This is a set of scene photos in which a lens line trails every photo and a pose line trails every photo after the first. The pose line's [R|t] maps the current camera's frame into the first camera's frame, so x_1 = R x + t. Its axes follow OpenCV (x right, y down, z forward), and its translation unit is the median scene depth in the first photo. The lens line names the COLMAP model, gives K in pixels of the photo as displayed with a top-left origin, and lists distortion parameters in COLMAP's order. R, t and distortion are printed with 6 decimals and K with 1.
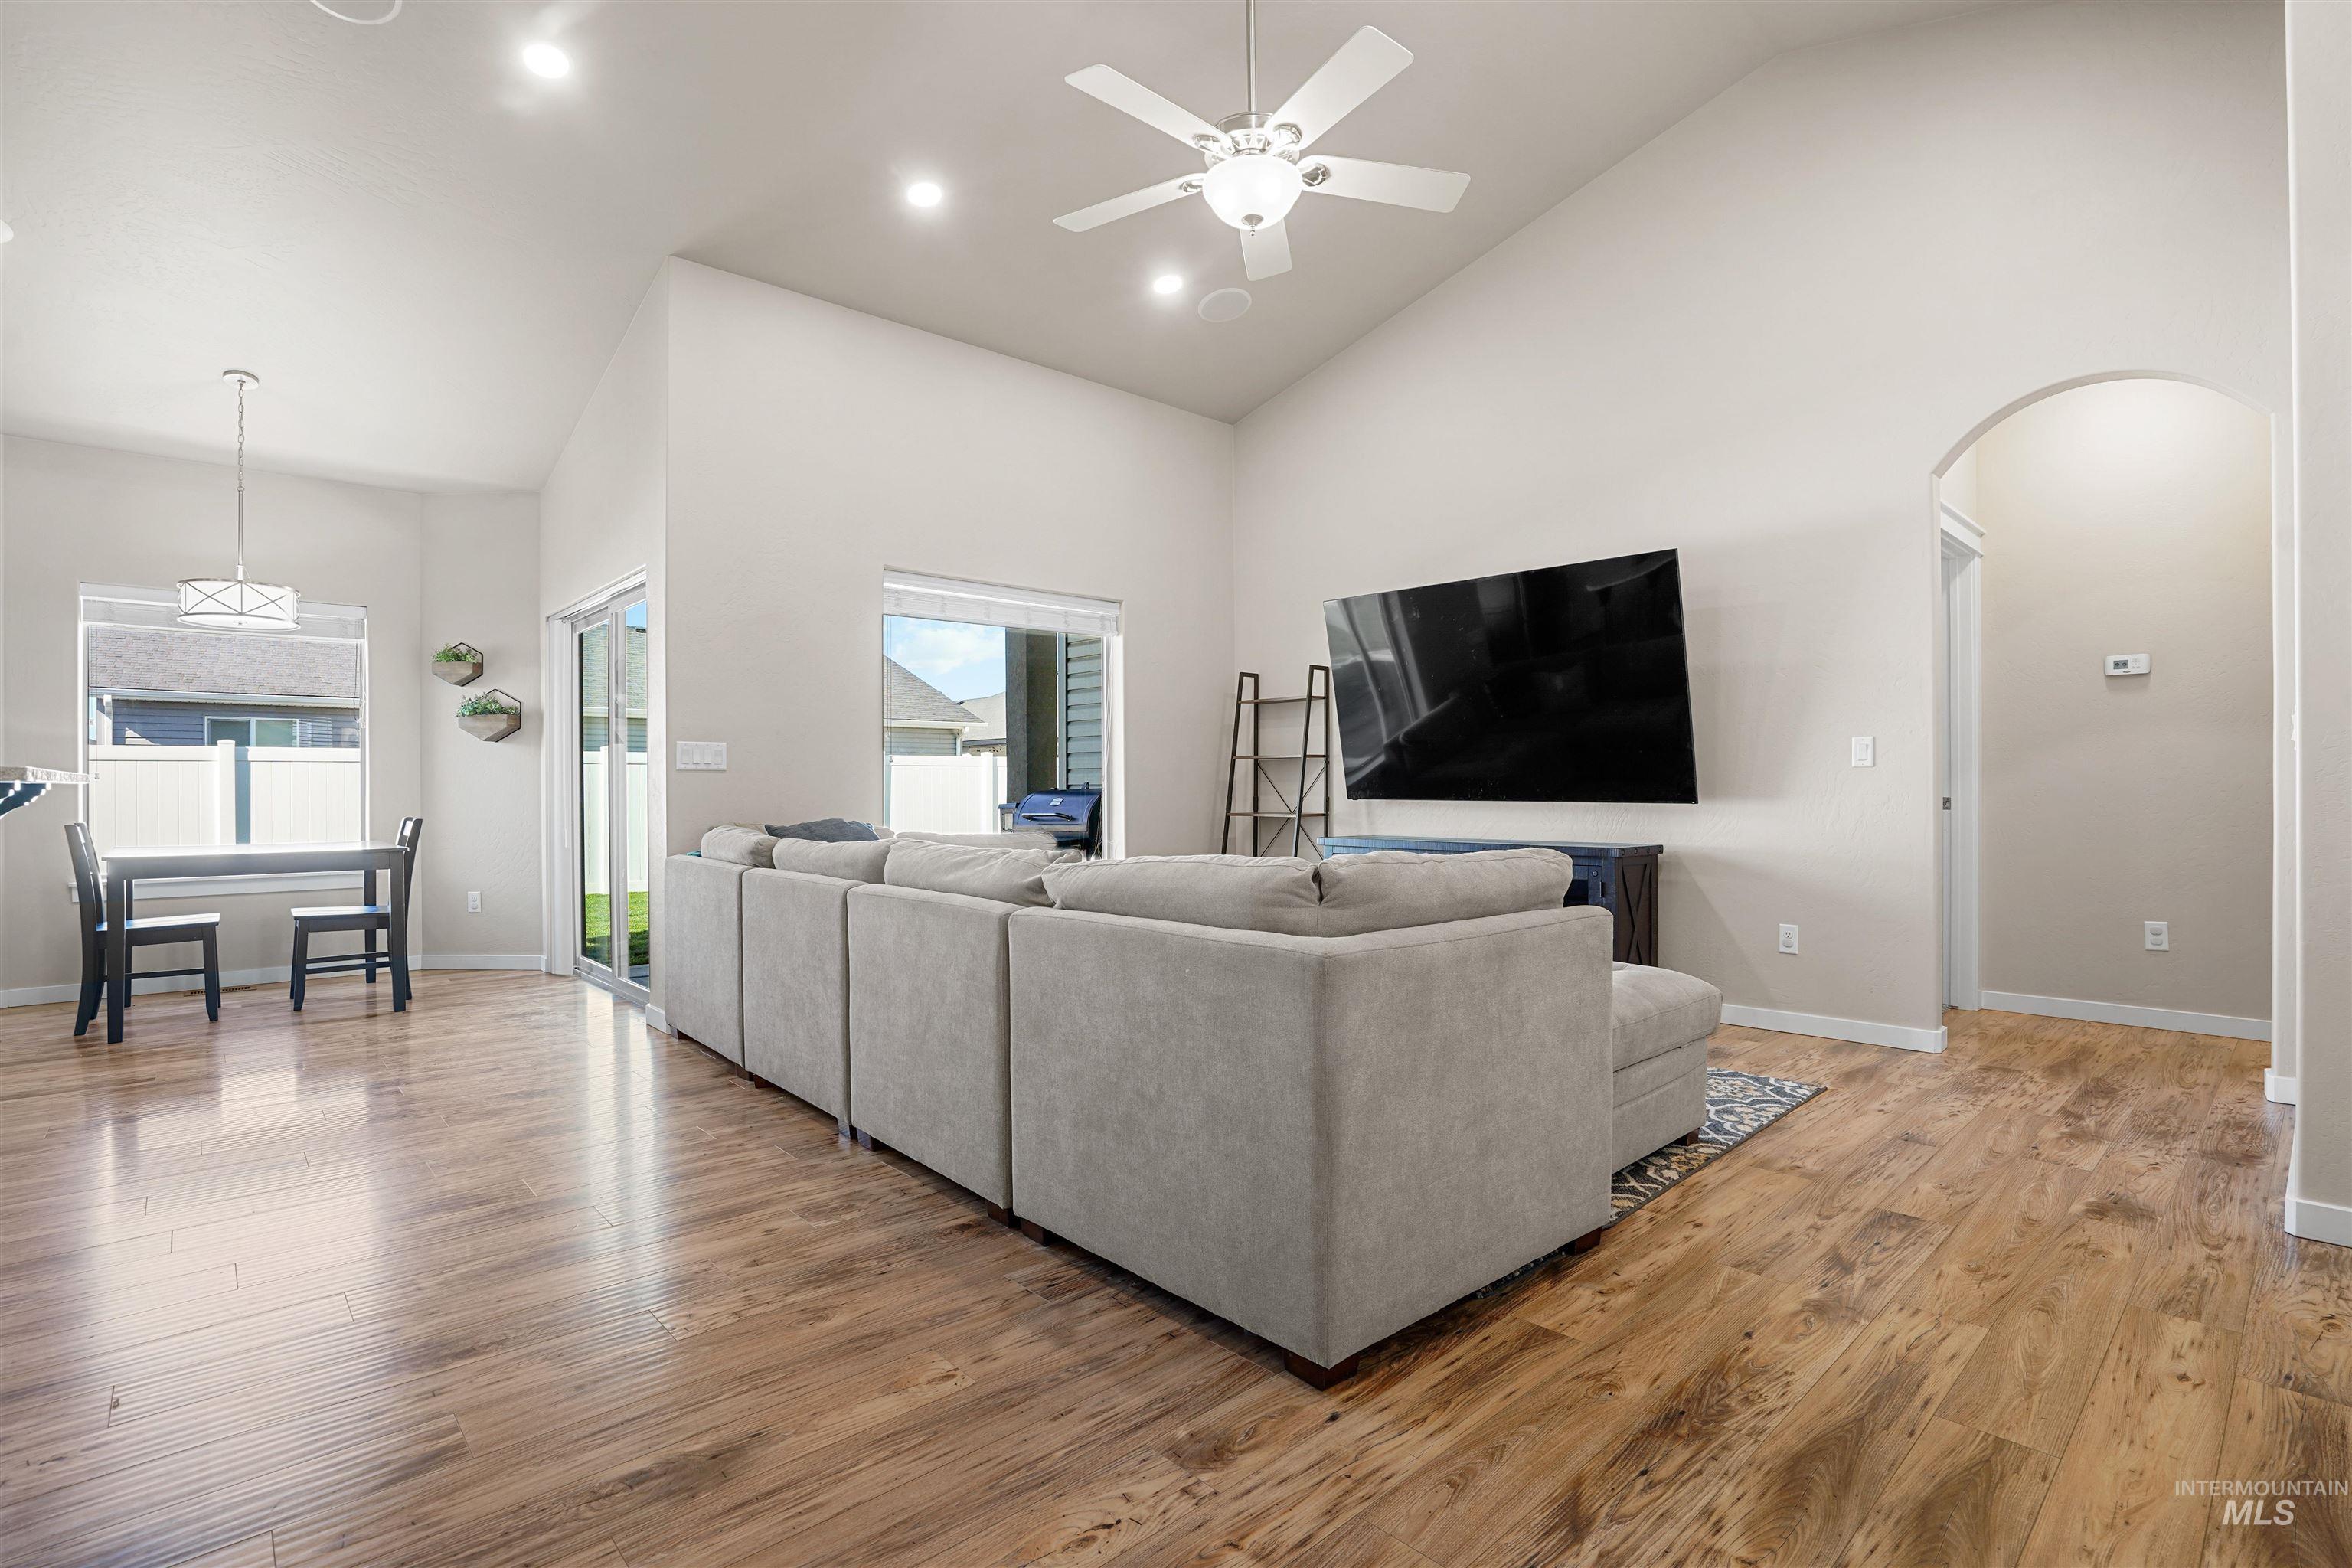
lens RADIAL K [[1100.9, 0, 1178.3], [0, 1100.9, 780.7], [0, 0, 1]] dist [-0.057728, 0.021848]
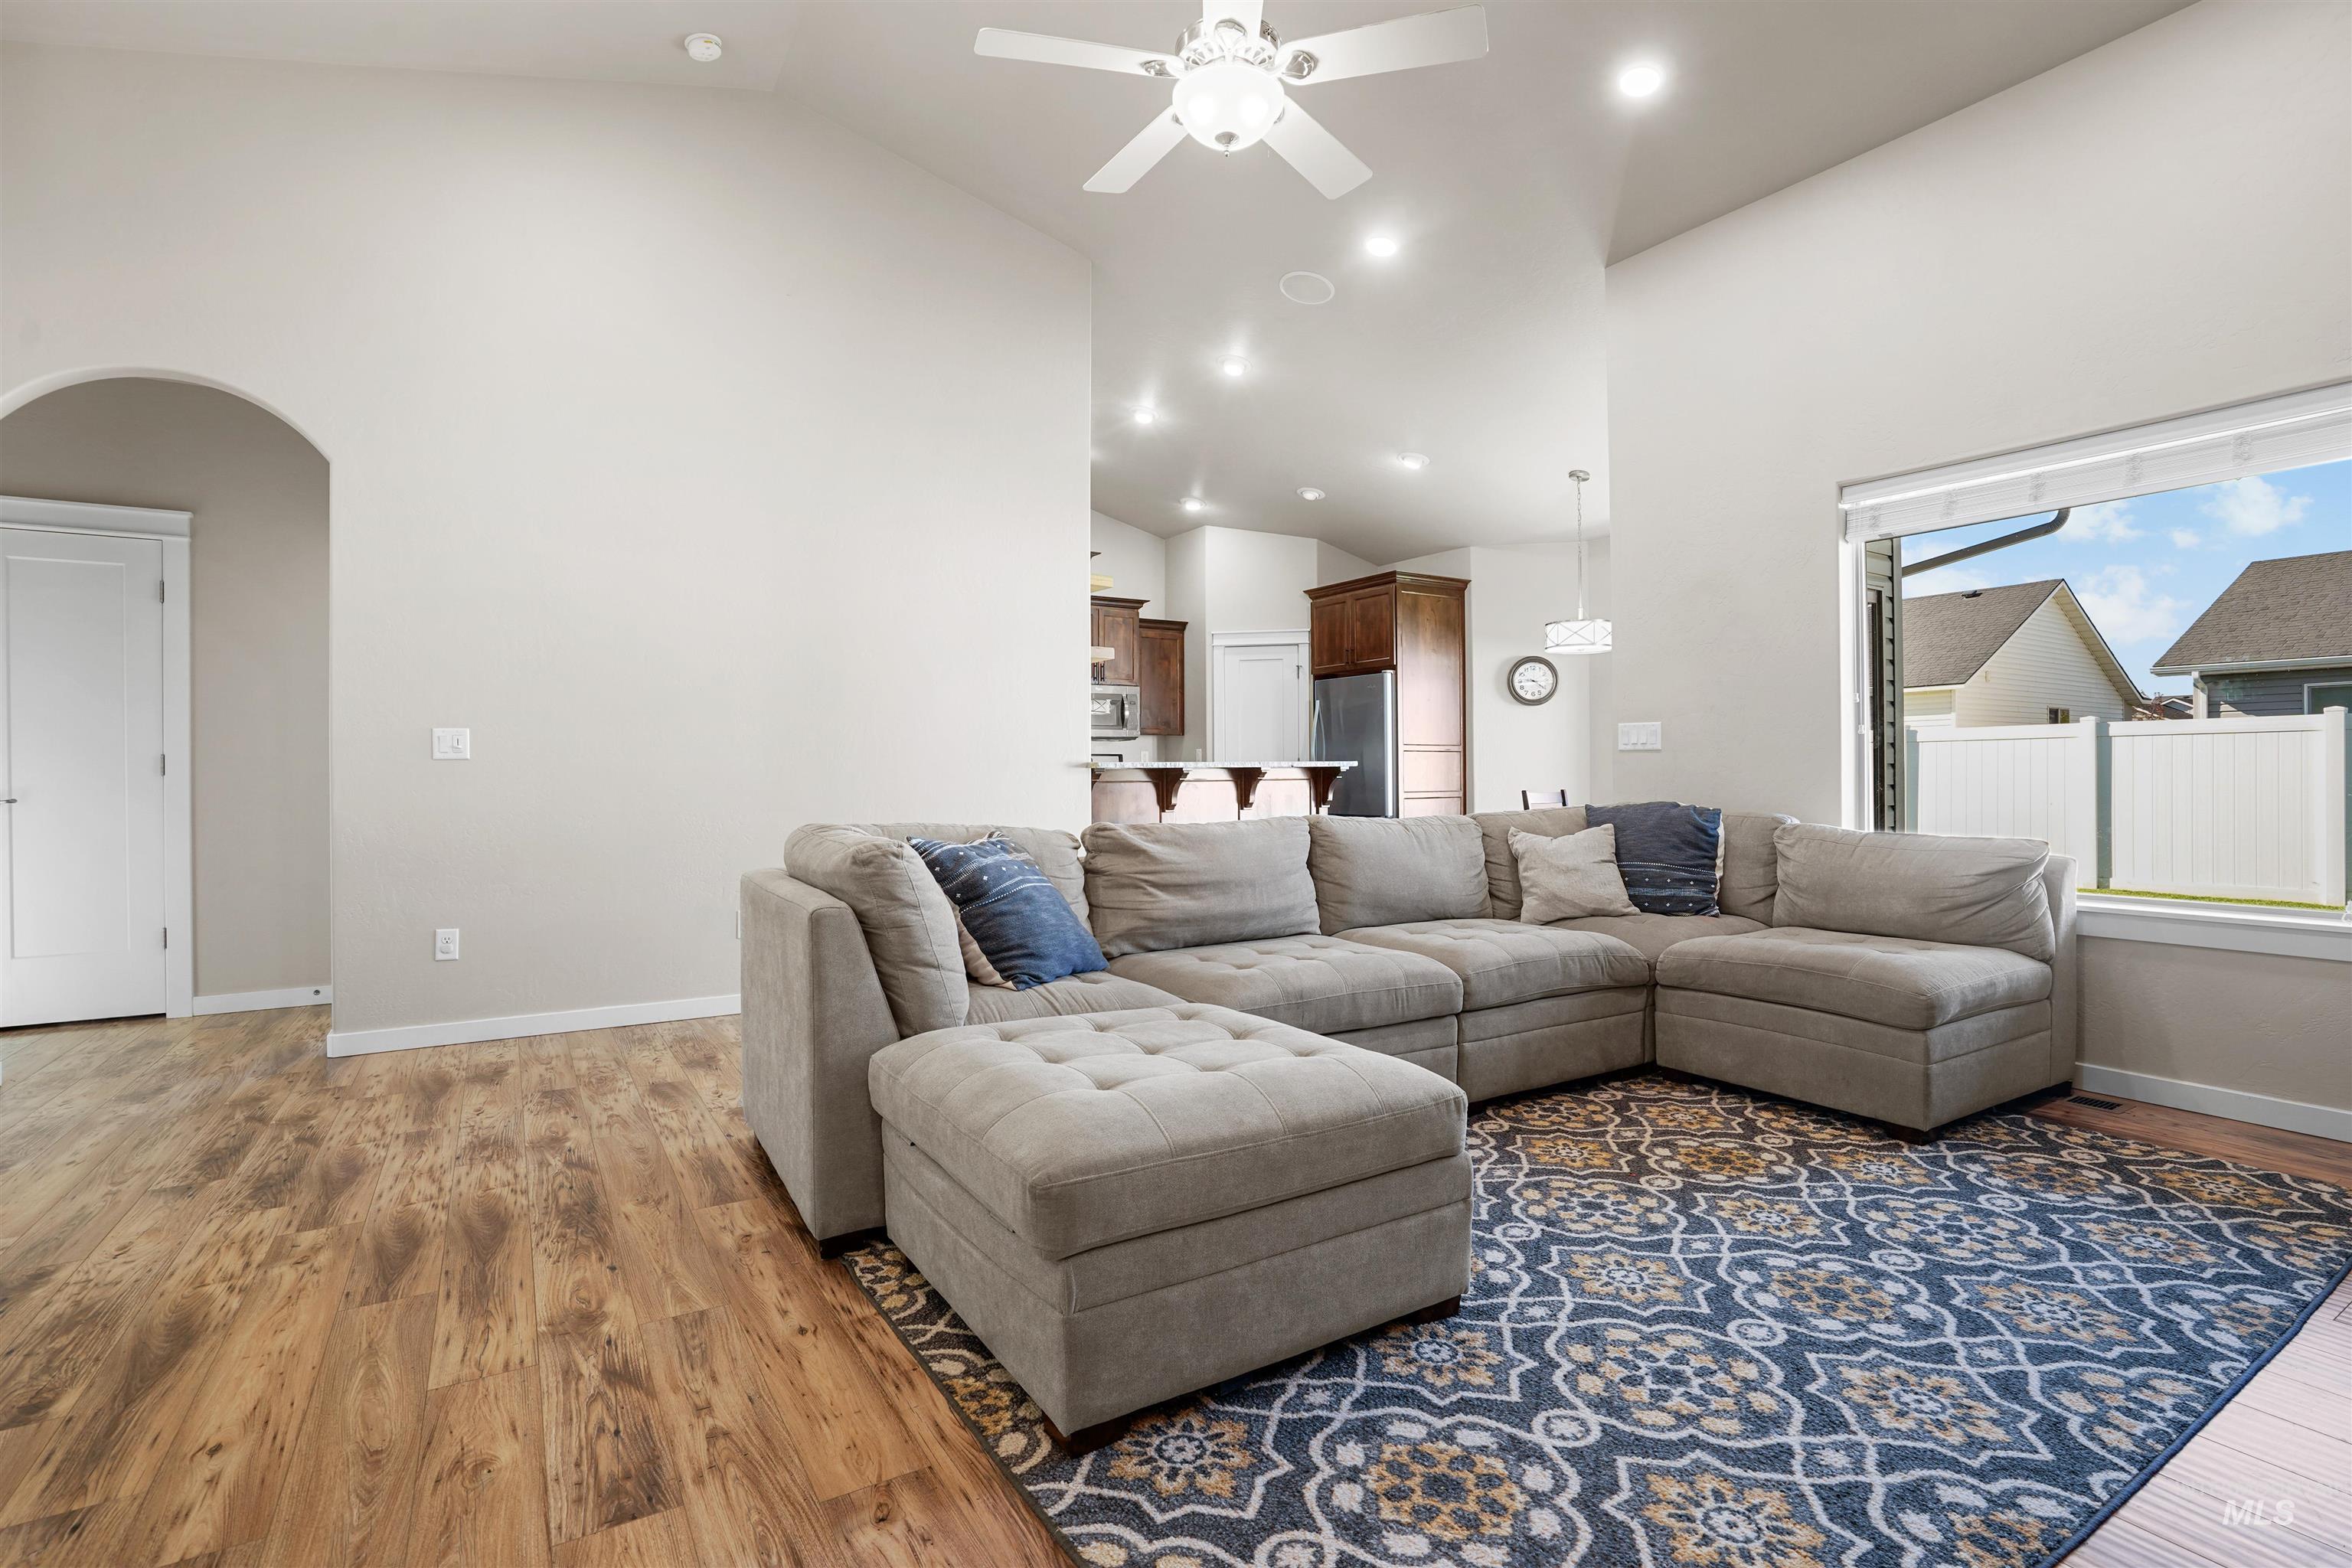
lens RADIAL K [[1100.9, 0, 1178.3], [0, 1100.9, 780.7], [0, 0, 1]] dist [-0.057728, 0.021848]
pose [[-0.182360, 0.012993, -0.983146, 0.639049], [0.014431, 0.999840, 0.010537, 0.001302], [0.983126, -0.012266, -0.182519, 0.752577]]
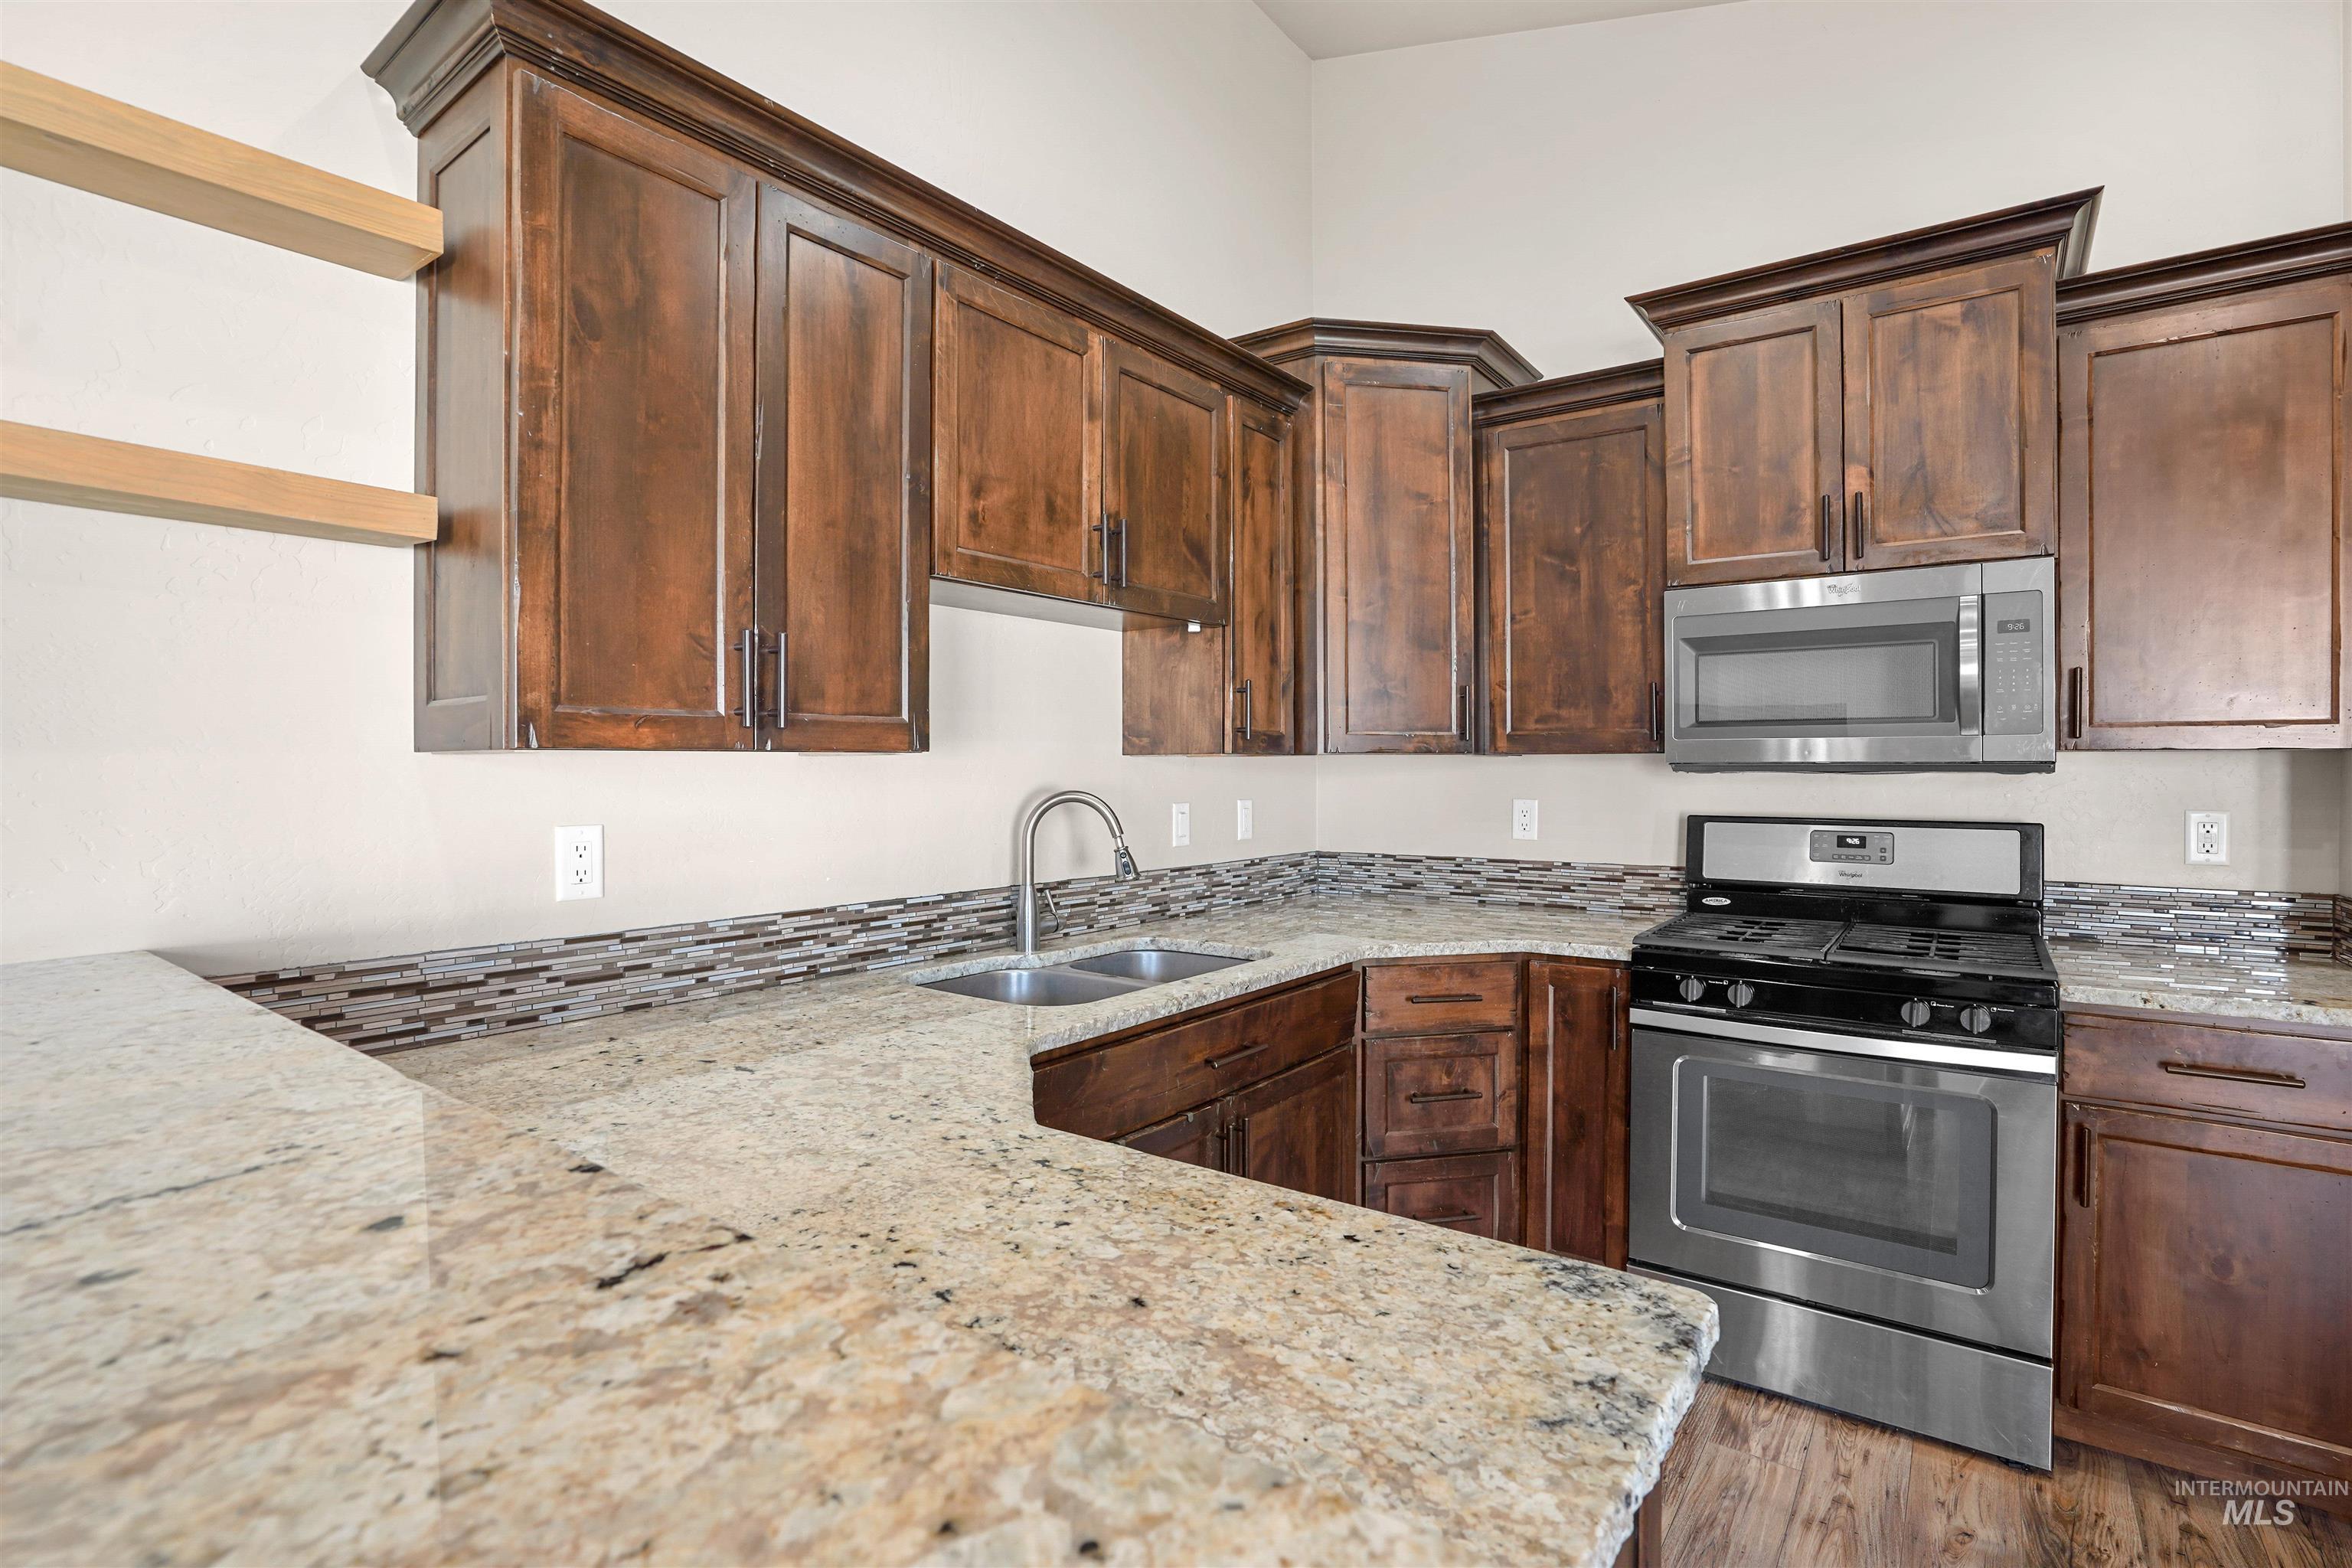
lens RADIAL K [[1100.9, 0, 1178.3], [0, 1100.9, 780.7], [0, 0, 1]] dist [-0.057728, 0.021848]
pose [[-0.982122, 0.007016, -0.188117, -0.801389], [0.006577, 0.999974, 0.002957, -0.051998], [0.188133, 0.001667, -0.982142, 0.716687]]
